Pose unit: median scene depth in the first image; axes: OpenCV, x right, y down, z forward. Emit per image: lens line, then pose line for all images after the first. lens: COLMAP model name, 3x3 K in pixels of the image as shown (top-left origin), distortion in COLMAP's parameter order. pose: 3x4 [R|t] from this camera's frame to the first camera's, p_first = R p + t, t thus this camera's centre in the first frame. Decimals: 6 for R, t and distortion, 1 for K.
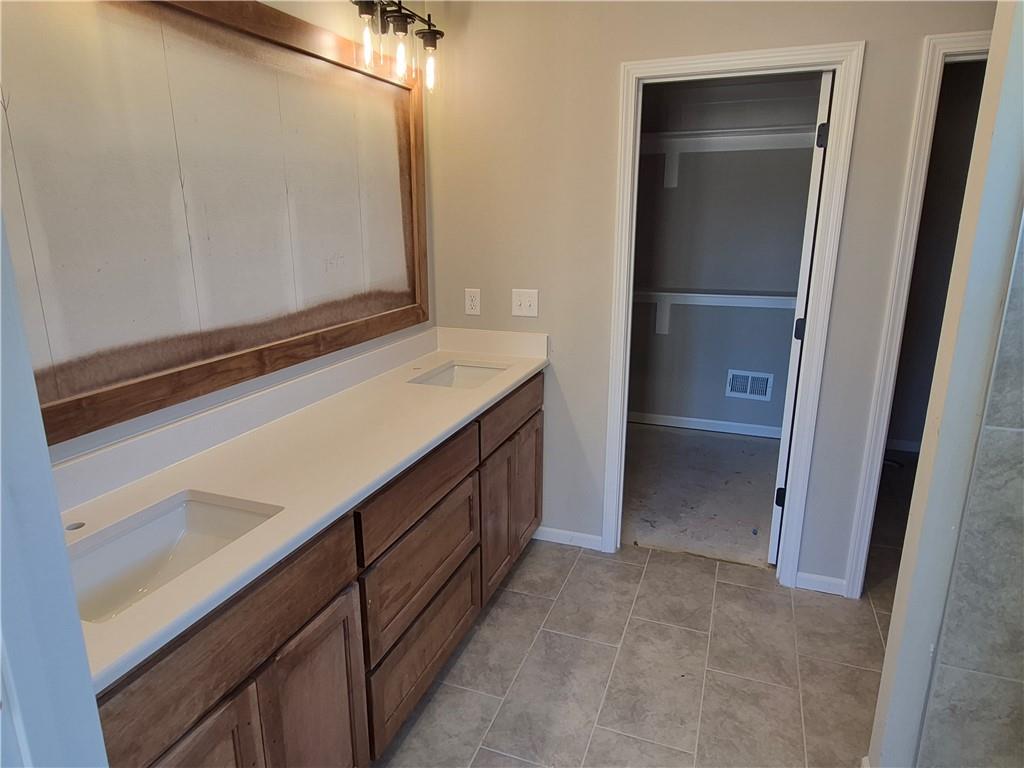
lens RADIAL K [[649.3, 0, 513.9], [0, 649.3, 383.6], [0, 0, 1]] dist [-0.007903, -0.003157]
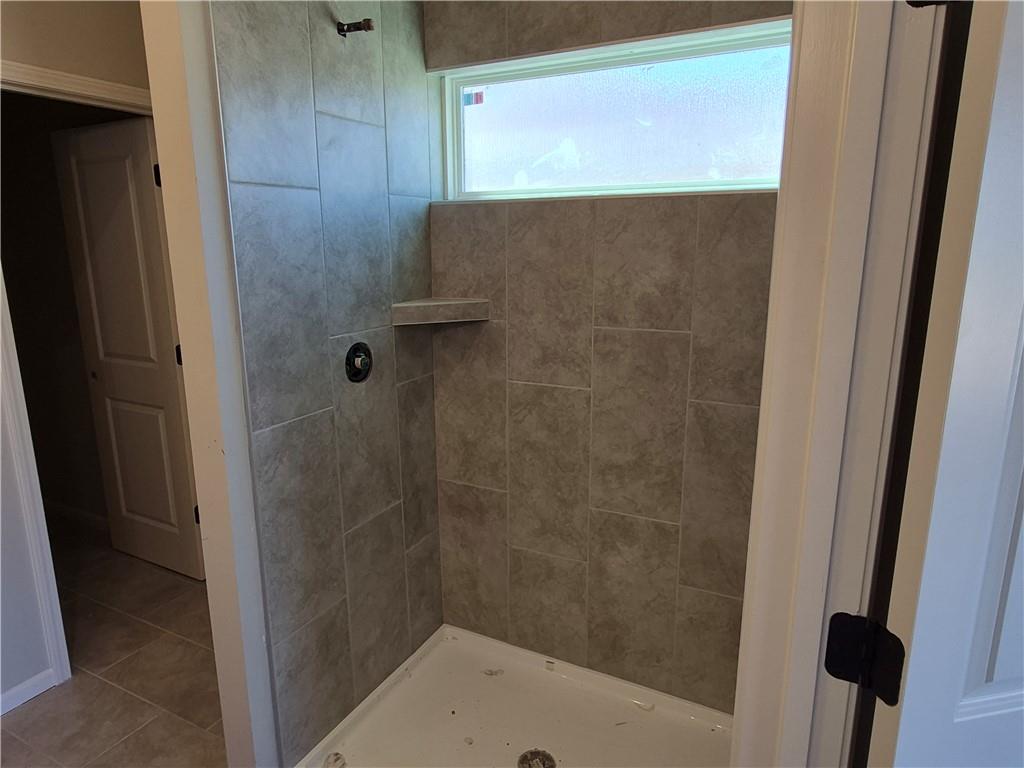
lens RADIAL K [[649.3, 0, 512.9], [0, 649.3, 381.5], [0, 0, 1]] dist [-0.007903, -0.003157]
pose [[0.138264, -0.223049, 0.964952, -0.285689], [0.260700, 0.948146, 0.181809, -0.105505], [-0.955468, 0.226425, 0.189243, 0.307571]]
